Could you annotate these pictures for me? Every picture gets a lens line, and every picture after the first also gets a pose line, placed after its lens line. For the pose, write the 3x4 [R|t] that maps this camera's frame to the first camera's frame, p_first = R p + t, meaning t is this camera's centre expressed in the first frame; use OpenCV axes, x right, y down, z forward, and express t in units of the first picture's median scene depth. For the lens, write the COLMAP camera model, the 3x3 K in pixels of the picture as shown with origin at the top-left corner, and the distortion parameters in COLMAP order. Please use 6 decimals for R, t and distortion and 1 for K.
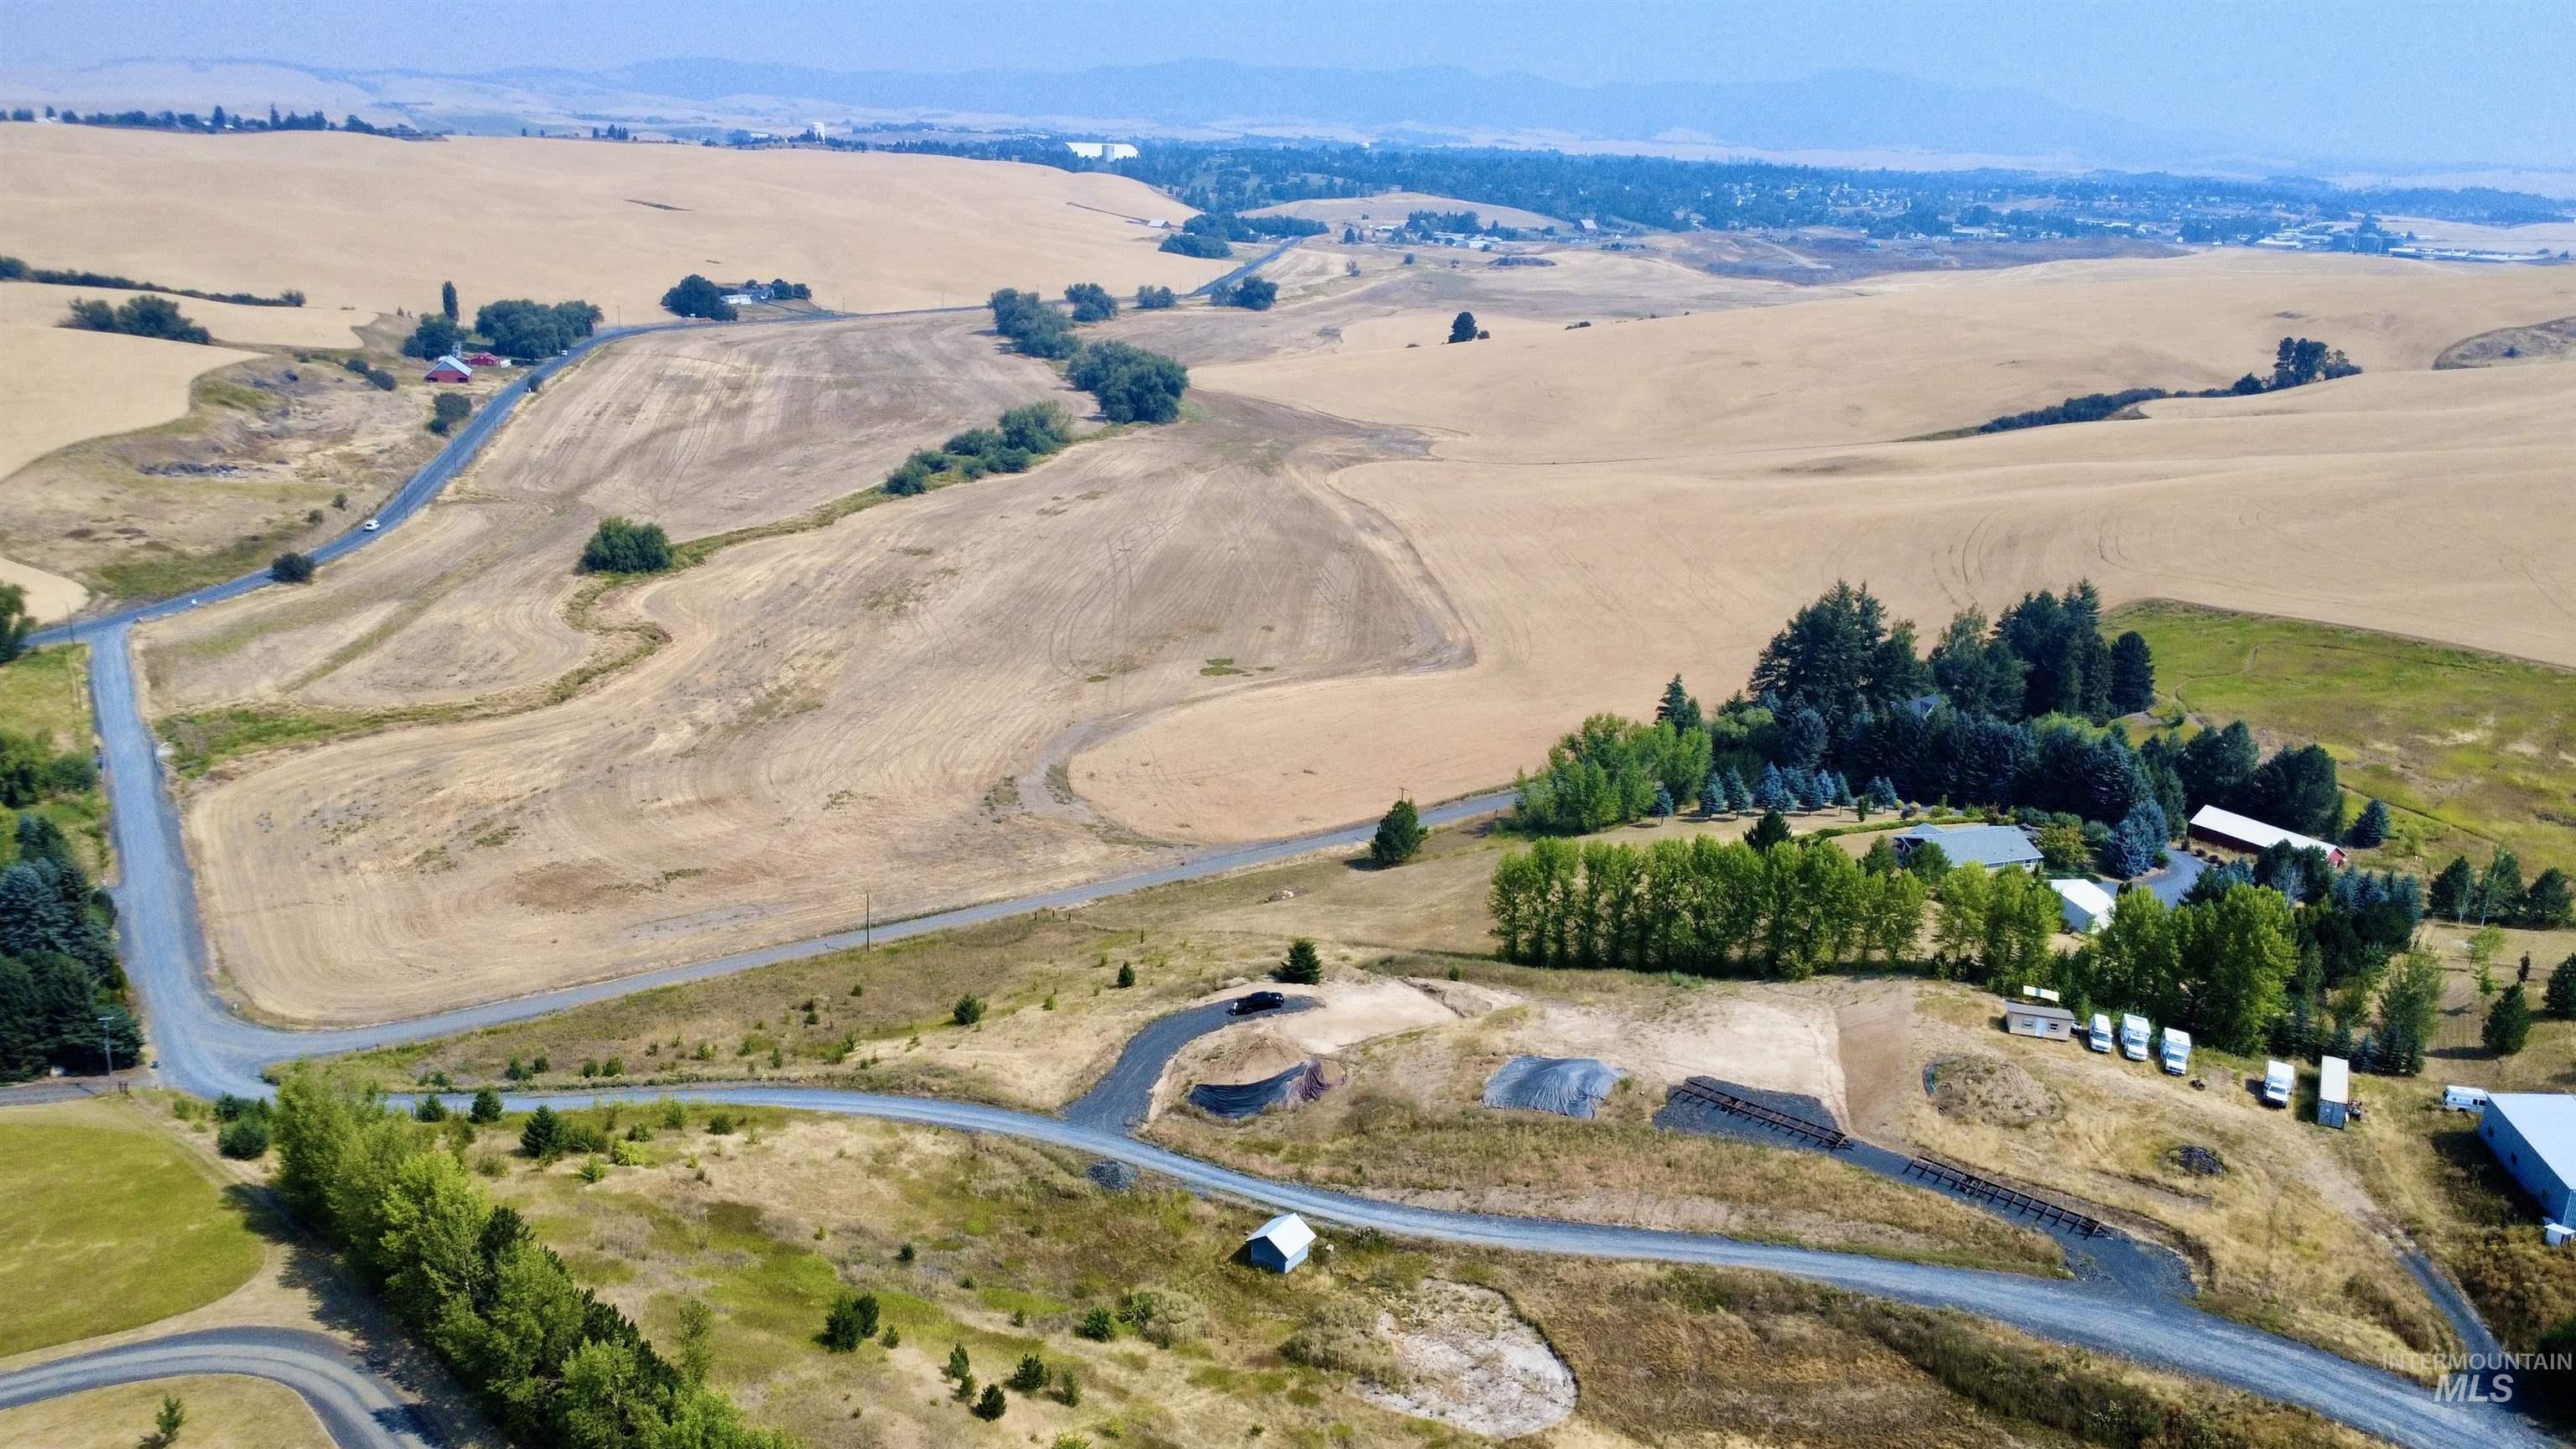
lens RADIAL K [[1941.2, 0, 1284.8], [0, 1941.2, 732.0], [0, 0, 1]] dist [0.006499, 0.000109]
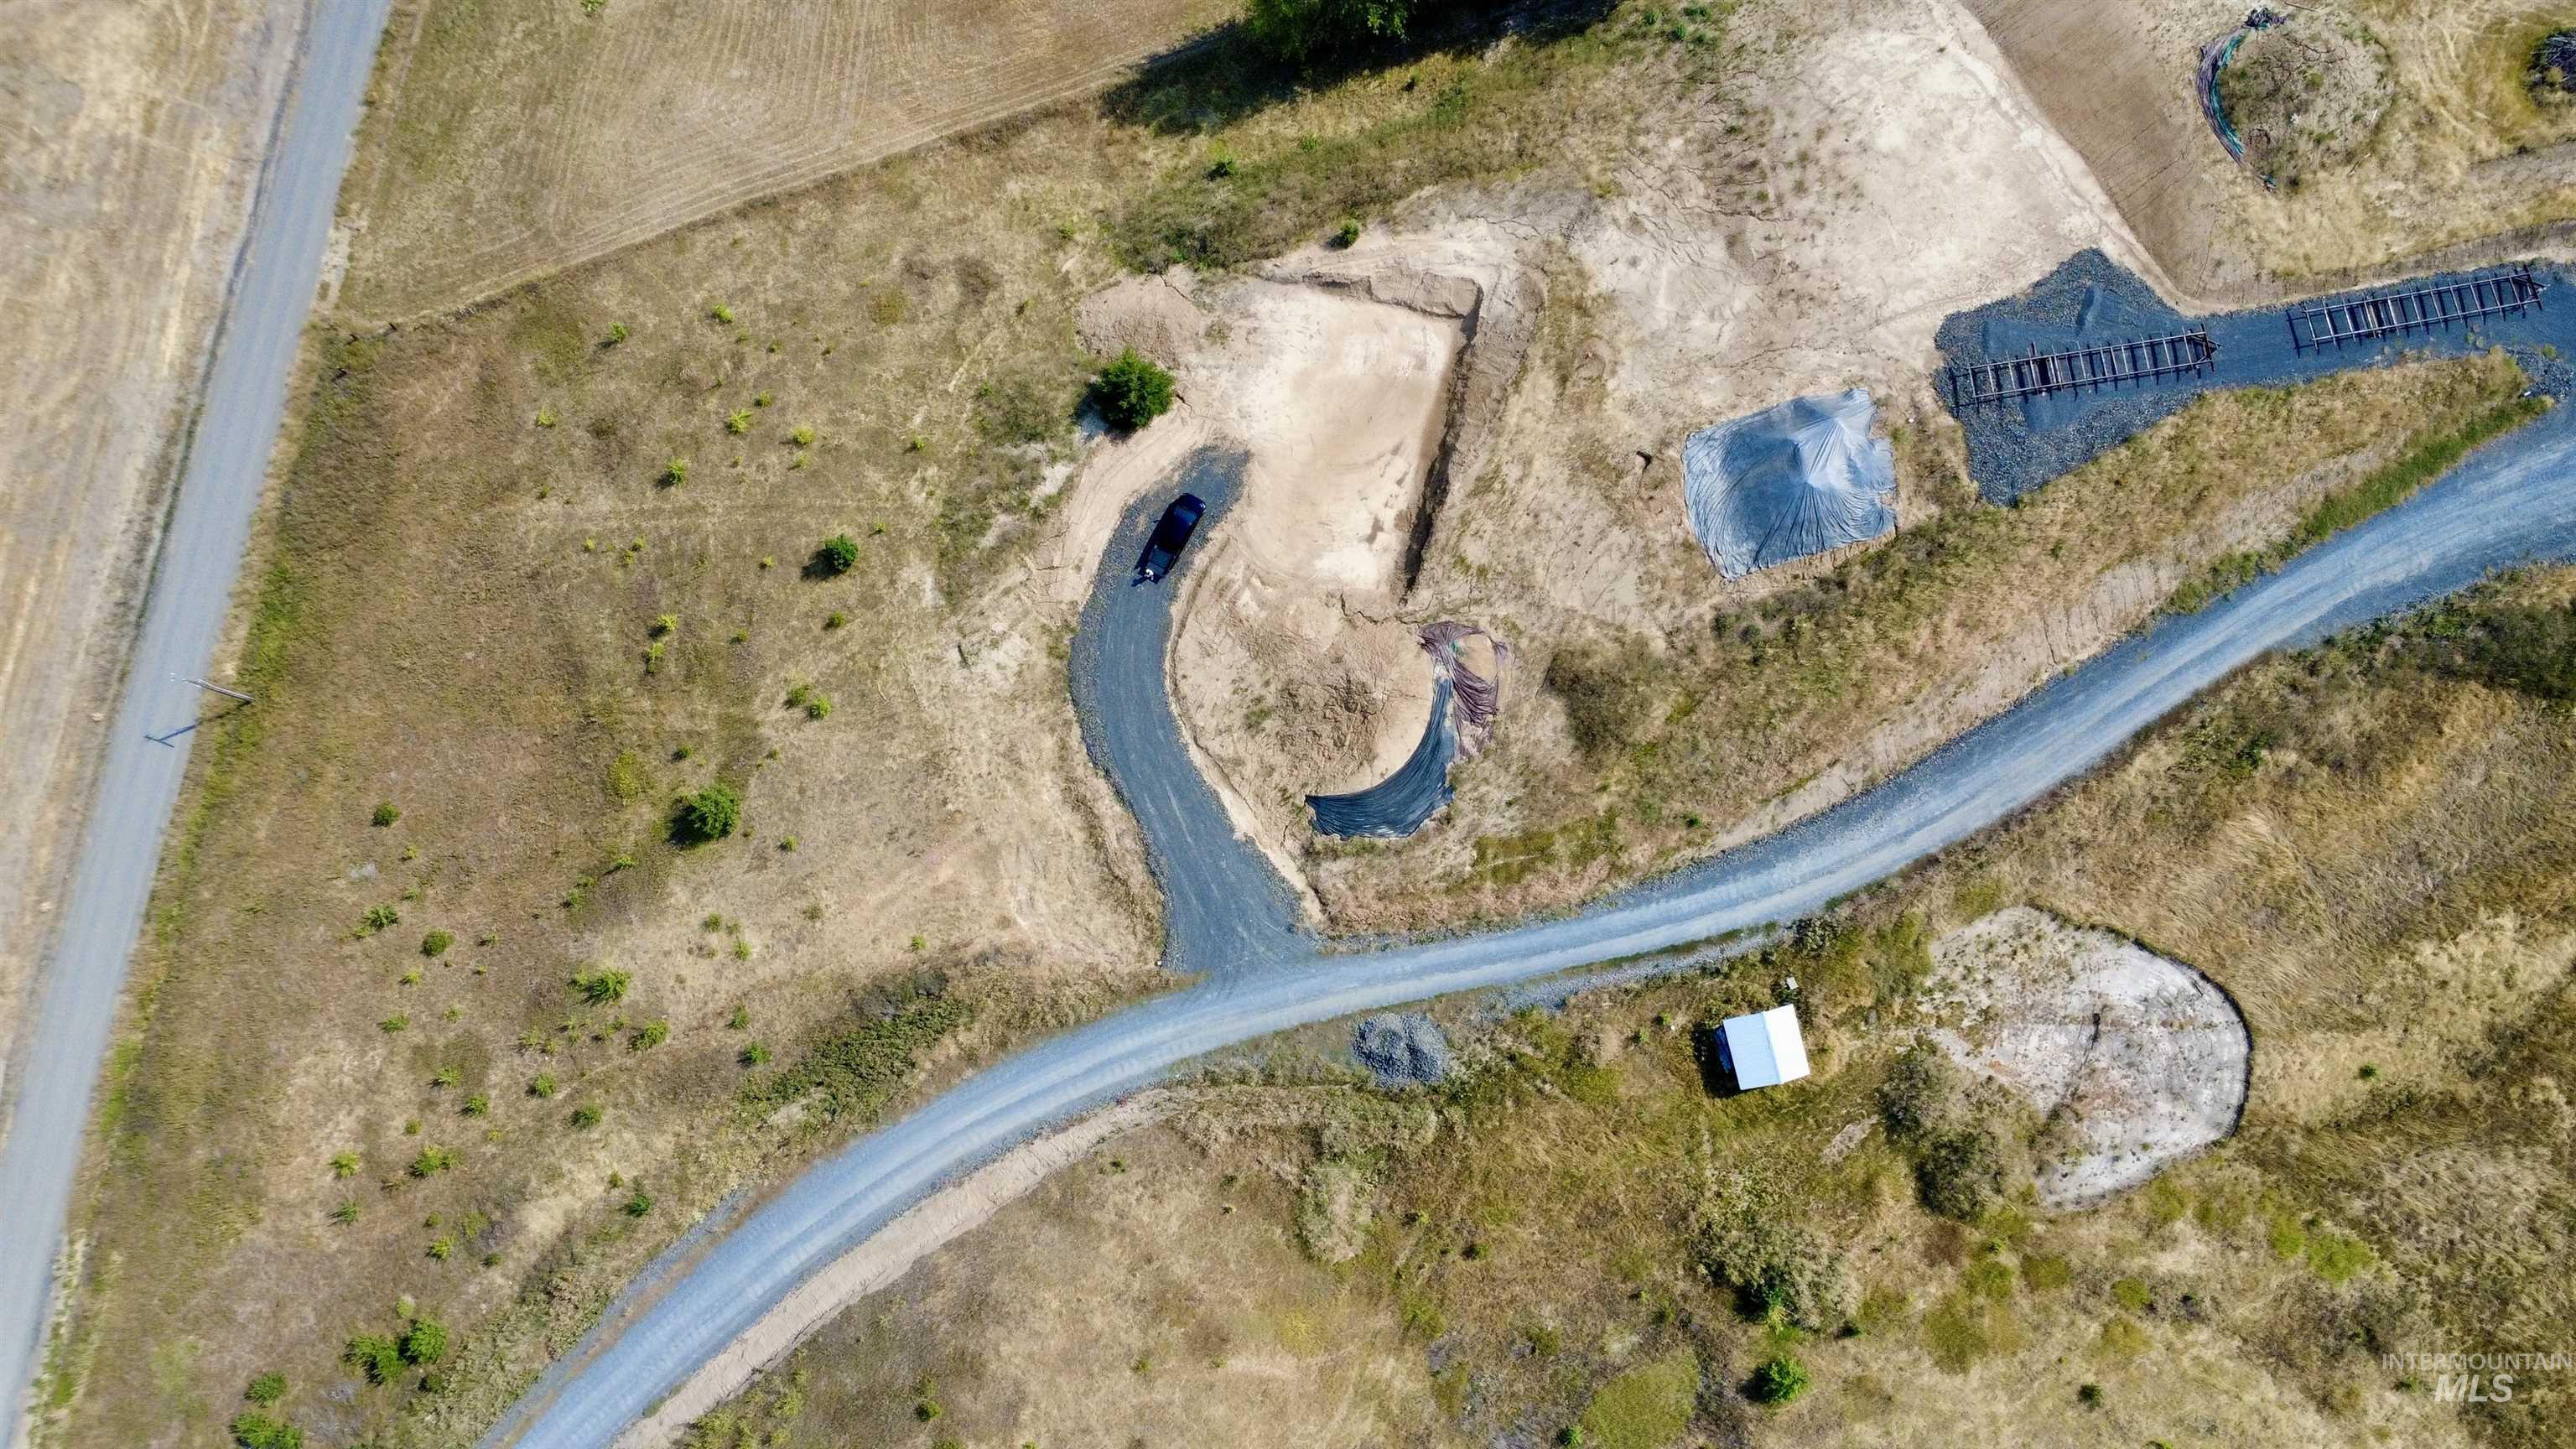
lens RADIAL K [[1963.5, 0, 1278.5], [0, 1963.5, 730.9], [0, 0, 1]] dist [0.008526, -0.007551]
pose [[0.697303, -0.712445, 0.078681, -0.056436], [0.206736, 0.305009, 0.929640, -0.271561], [-0.686316, -0.631974, 0.359972, 0.511889]]
